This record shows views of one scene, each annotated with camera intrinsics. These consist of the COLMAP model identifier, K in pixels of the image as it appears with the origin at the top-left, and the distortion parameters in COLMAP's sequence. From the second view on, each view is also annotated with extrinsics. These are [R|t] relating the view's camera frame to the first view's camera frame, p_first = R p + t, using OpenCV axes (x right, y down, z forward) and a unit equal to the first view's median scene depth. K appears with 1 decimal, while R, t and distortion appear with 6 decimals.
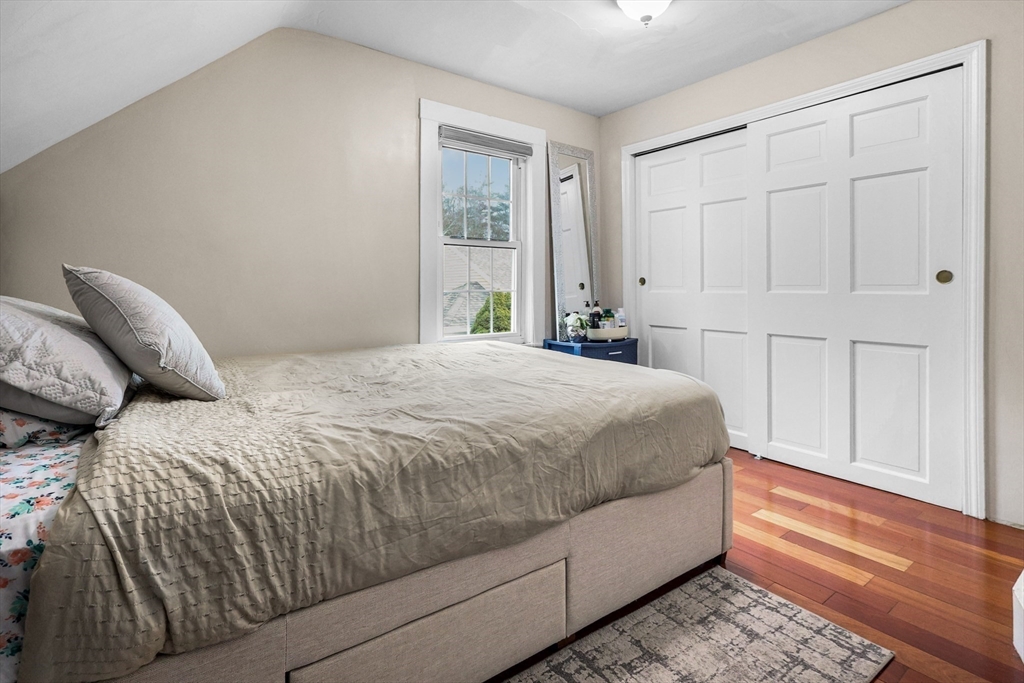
lens RADIAL K [[478.2, 0, 535.0], [0, 478.2, 290.6], [0, 0, 1]] dist [-0.004347, 0.002670]
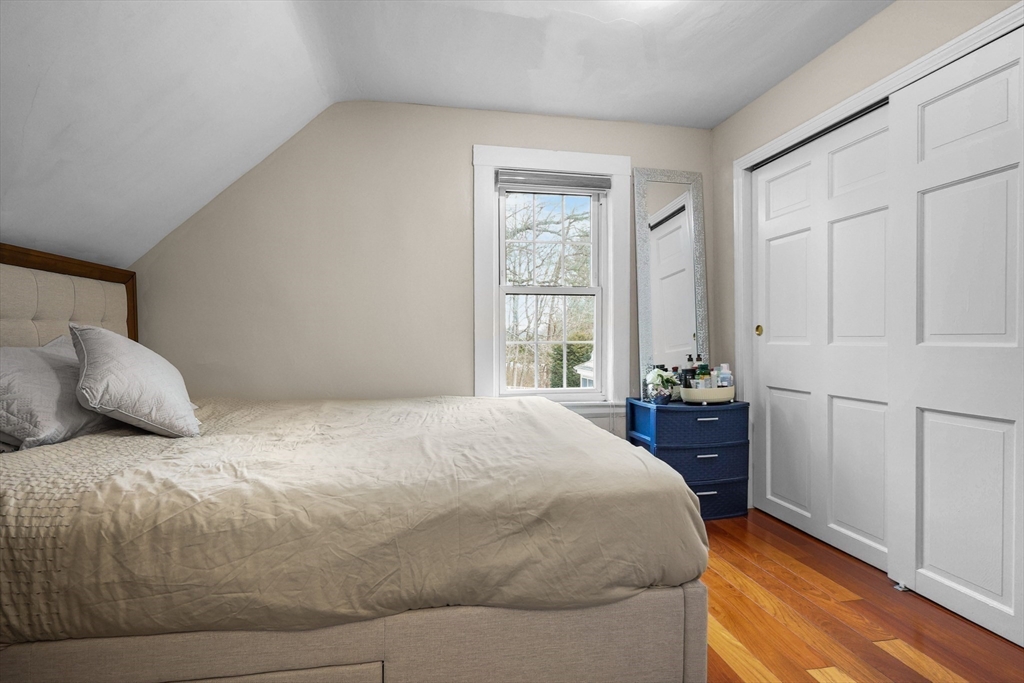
lens RADIAL K [[478.2, 0, 516.1], [0, 478.2, 353.0], [0, 0, 1]] dist [-0.004347, 0.002670]
pose [[0.895626, 0.010039, -0.444695, 0.516192], [0.001116, 0.999691, 0.024815, -0.004194], [0.444806, -0.022721, 0.895338, 0.289234]]
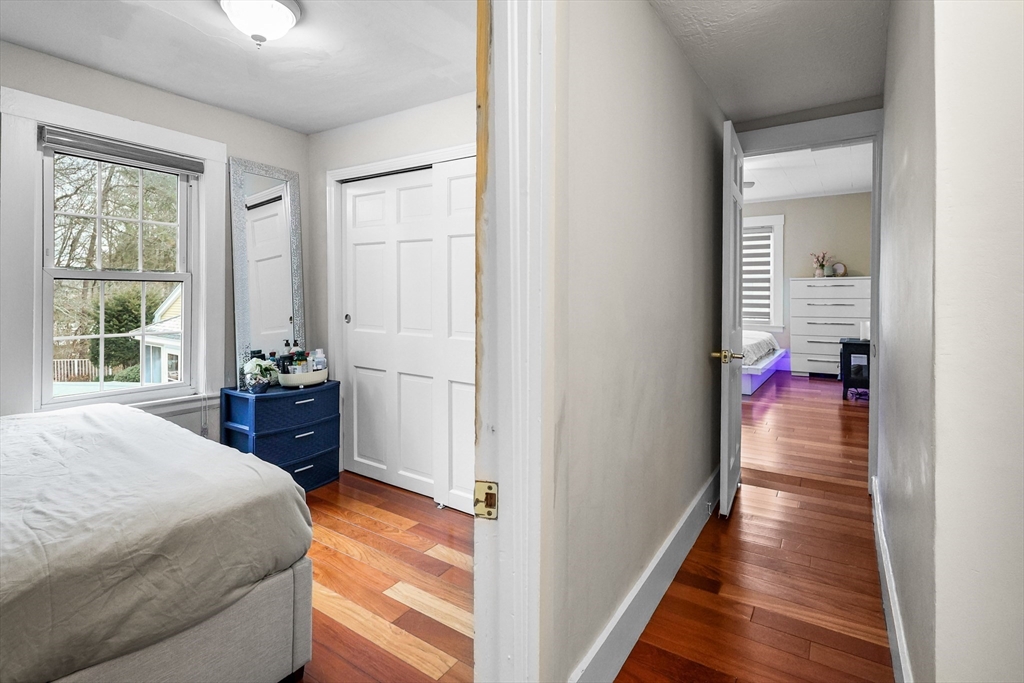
lens RADIAL K [[478.2, 0, 502.2], [0, 478.2, 299.1], [0, 0, 1]] dist [-0.004347, 0.002670]
pose [[0.947741, 0.007688, 0.318947, 0.506827], [-0.008003, 0.999968, -0.000325, -0.140794], [-0.318940, -0.002245, 0.947772, 0.062990]]
